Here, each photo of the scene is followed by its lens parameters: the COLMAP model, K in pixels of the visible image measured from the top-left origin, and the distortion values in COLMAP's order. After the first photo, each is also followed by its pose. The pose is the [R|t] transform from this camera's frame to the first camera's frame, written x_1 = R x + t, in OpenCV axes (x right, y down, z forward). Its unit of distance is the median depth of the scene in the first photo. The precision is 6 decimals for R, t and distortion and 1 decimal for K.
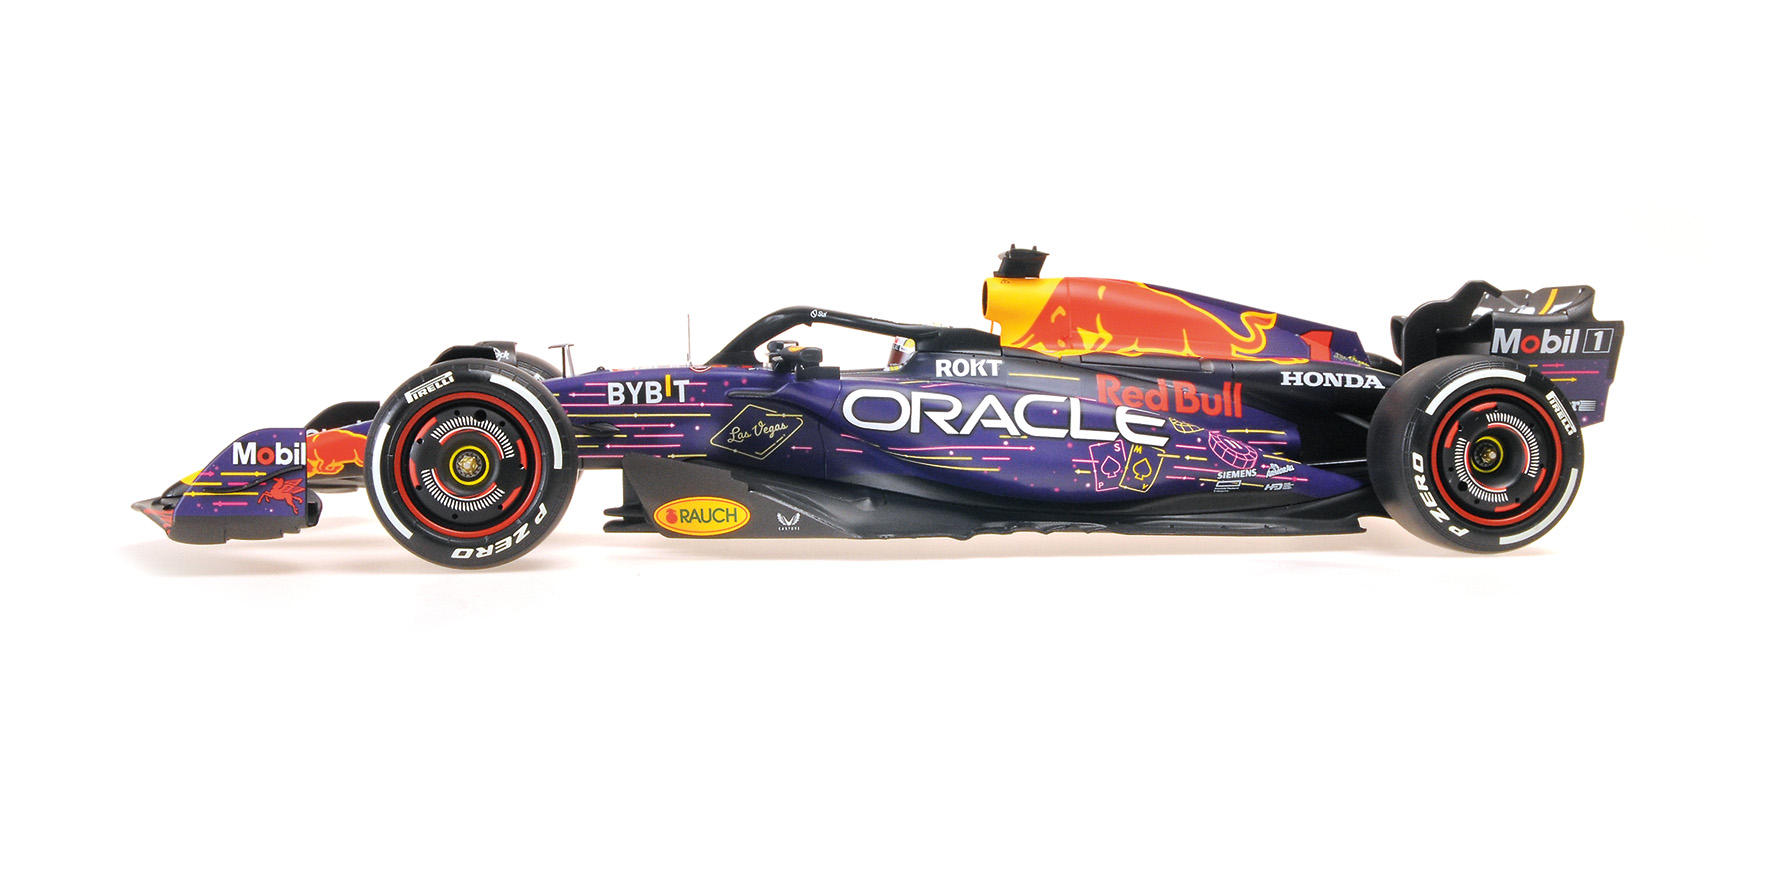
lens RADIAL K [[2104.3, 0, 886.0], [0, 2104.3, 443.0], [0, 0, 1]] dist [-0.019508, -0.009426]
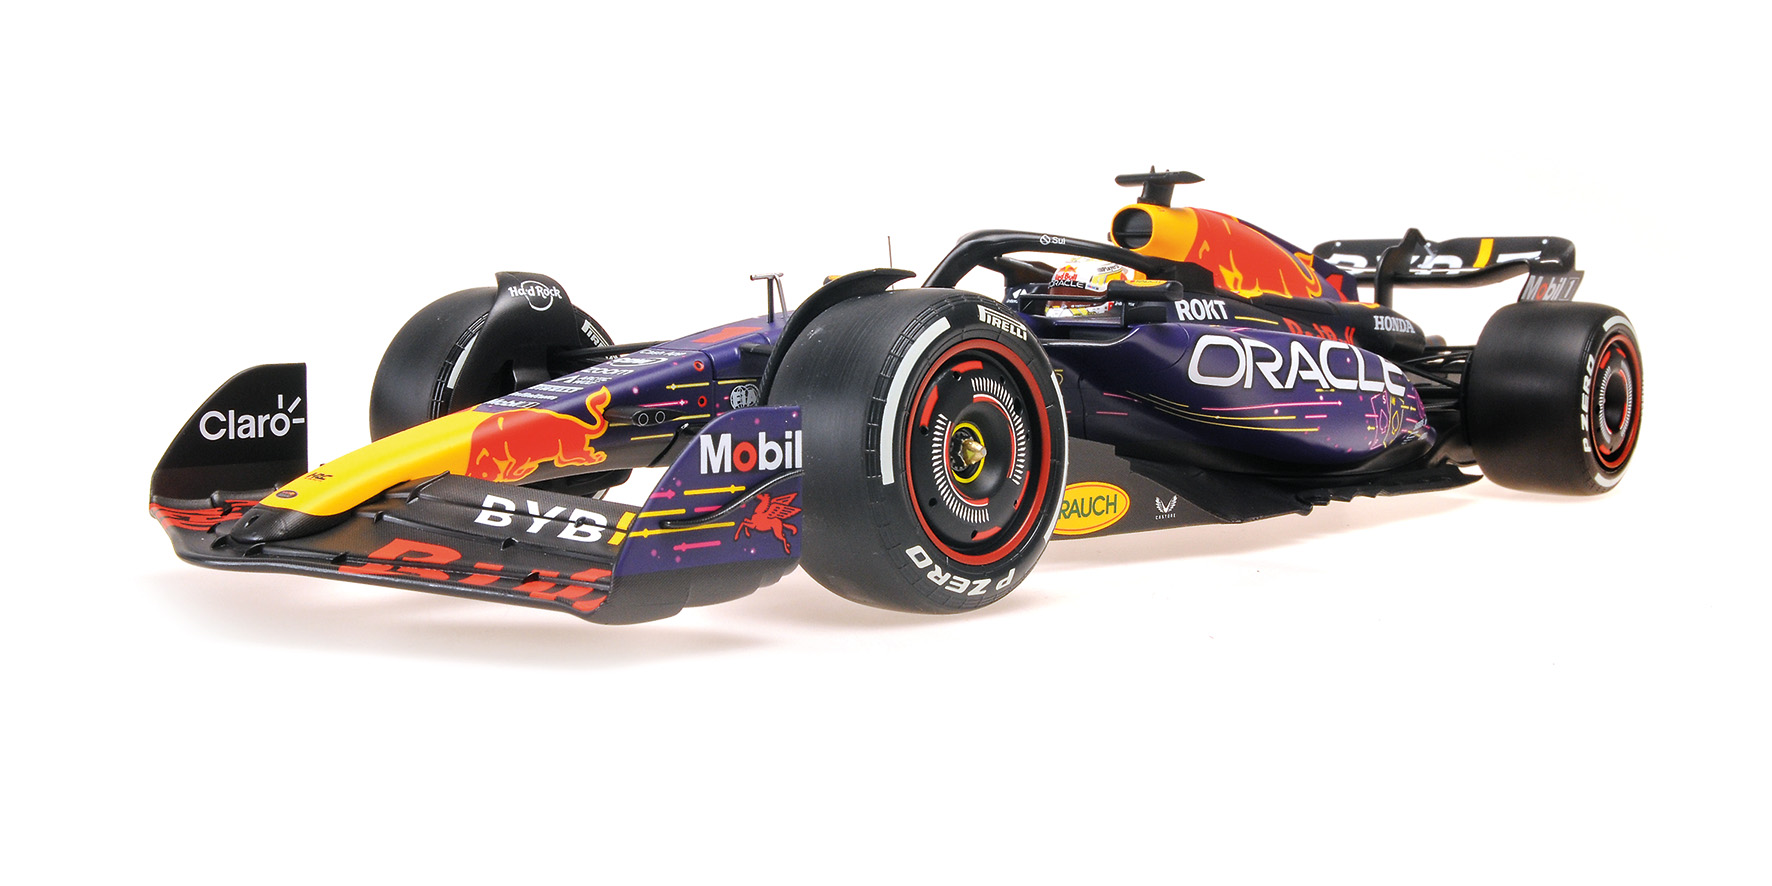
lens RADIAL K [[1749.4, 0, 888.2], [0, 1749.4, 493.0], [0, 0, 1]] dist [-0.076719, 0.007110]
pose [[0.772761, -0.063797, 0.631483, -0.524108], [0.027032, 0.997341, 0.067679, -0.013953], [-0.634122, -0.035229, 0.772430, 0.564111]]
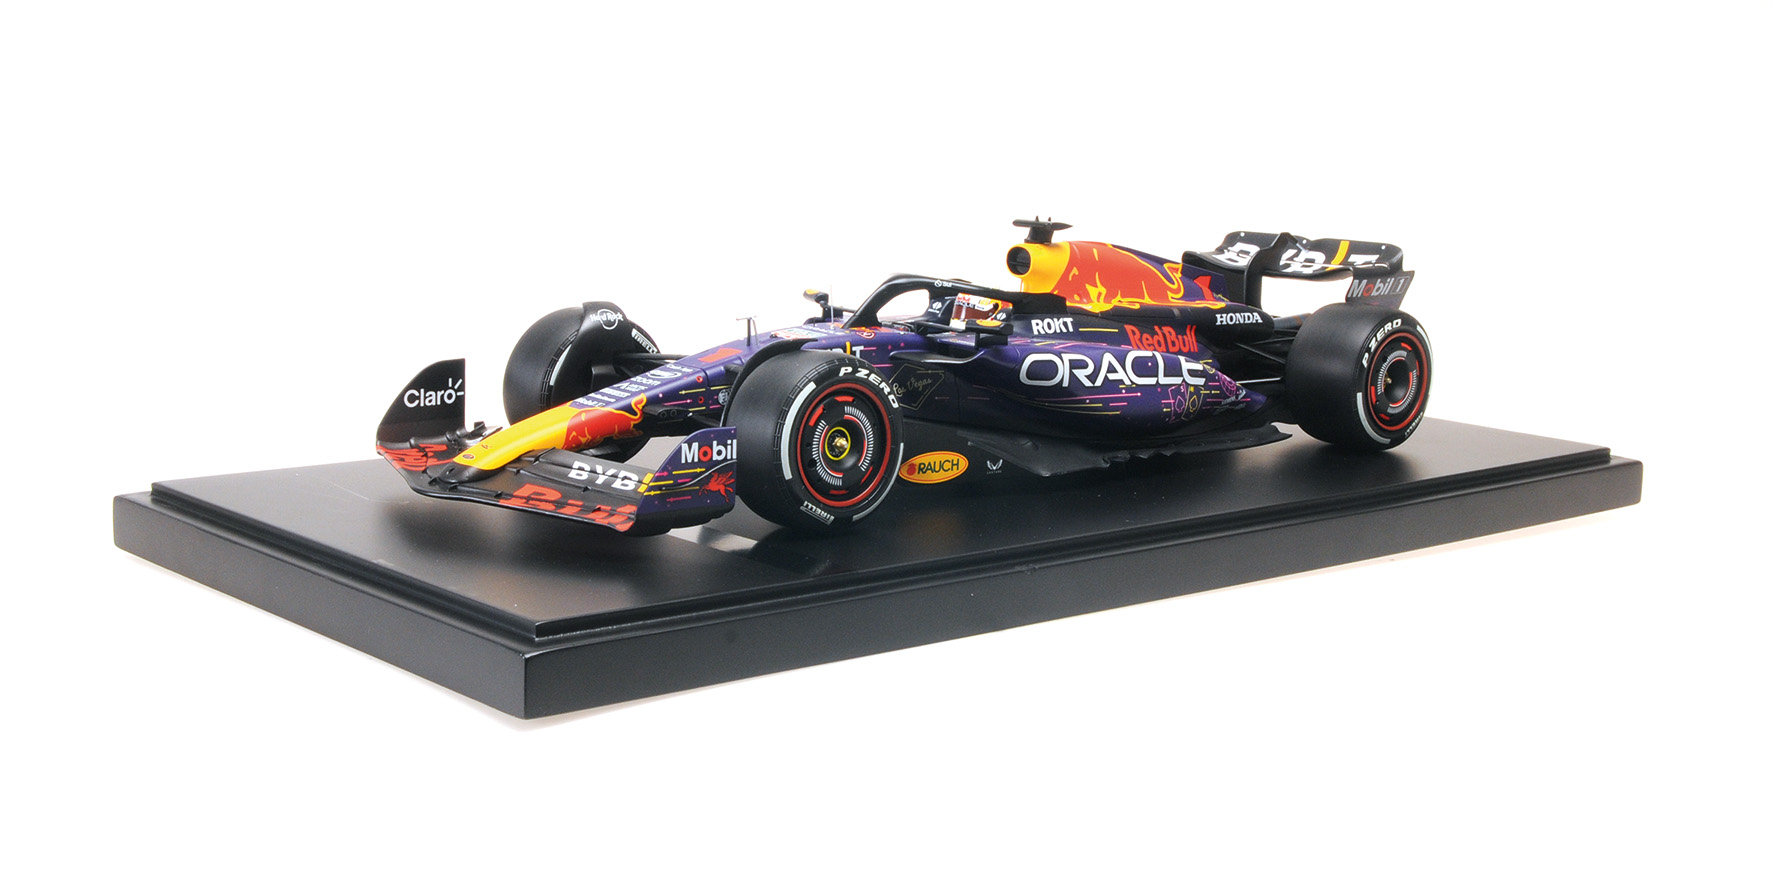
lens RADIAL K [[2184.0, 0, 821.7], [0, 2184.0, 443.5], [0, 0, 1]] dist [0.006009, 0.000399]
pose [[0.839288, -0.070946, 0.539038, -0.806629], [0.003067, 0.992052, 0.125794, -0.134781], [-0.543679, -0.103924, 0.832835, -0.002252]]
